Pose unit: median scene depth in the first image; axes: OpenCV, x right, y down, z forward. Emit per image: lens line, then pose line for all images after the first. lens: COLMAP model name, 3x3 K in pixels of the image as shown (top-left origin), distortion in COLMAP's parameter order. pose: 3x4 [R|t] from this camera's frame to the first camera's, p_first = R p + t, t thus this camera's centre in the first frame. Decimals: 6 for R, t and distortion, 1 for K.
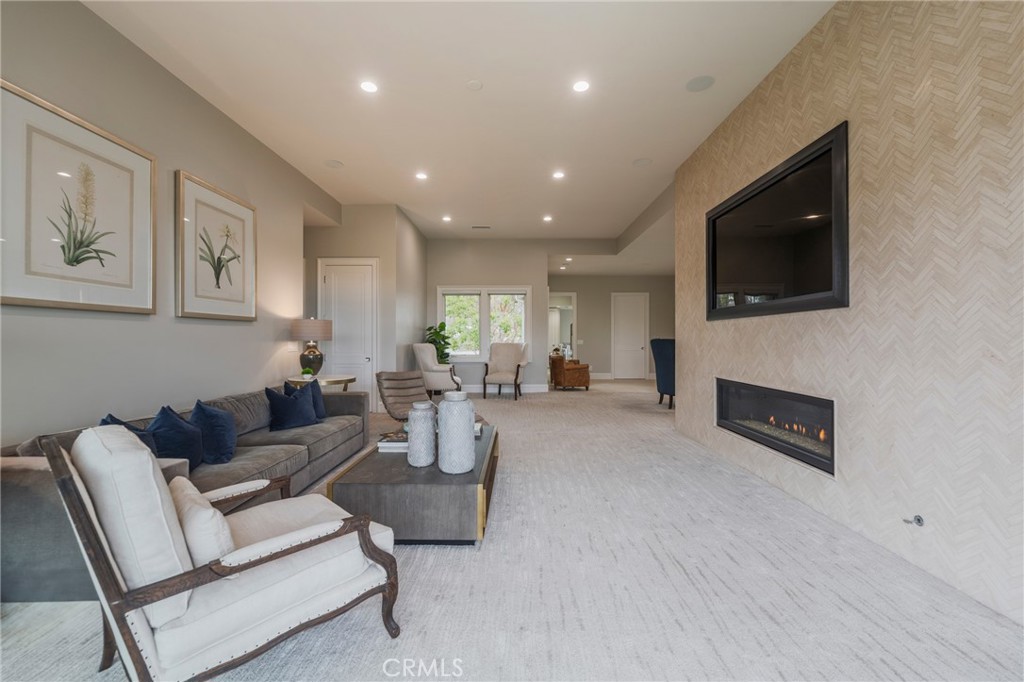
lens RADIAL K [[410.3, 0, 512.1], [0, 410.3, 338.9], [0, 0, 1]] dist [-0.000844, -0.000380]
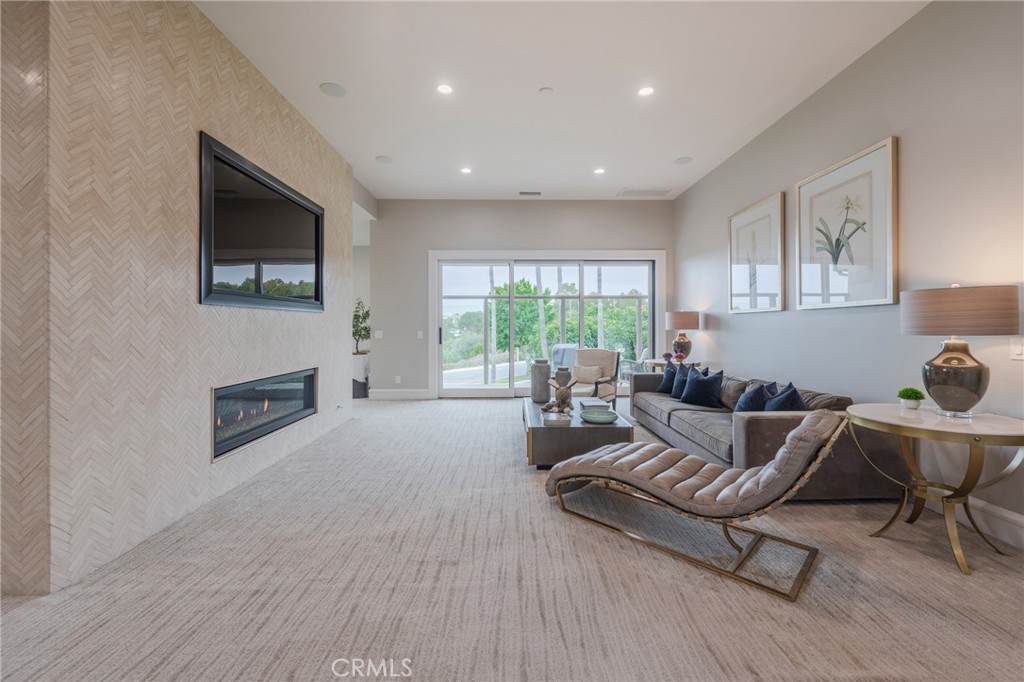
lens RADIAL K [[415.2, 0, 511.3], [0, 415.2, 329.6], [0, 0, 1]] dist [-0.001213, -0.000213]
pose [[-0.999897, 0.002876, -0.014078, 0.011149], [0.002810, 0.999985, 0.004707, -0.005230], [0.014091, 0.004667, -0.999890, 1.528251]]
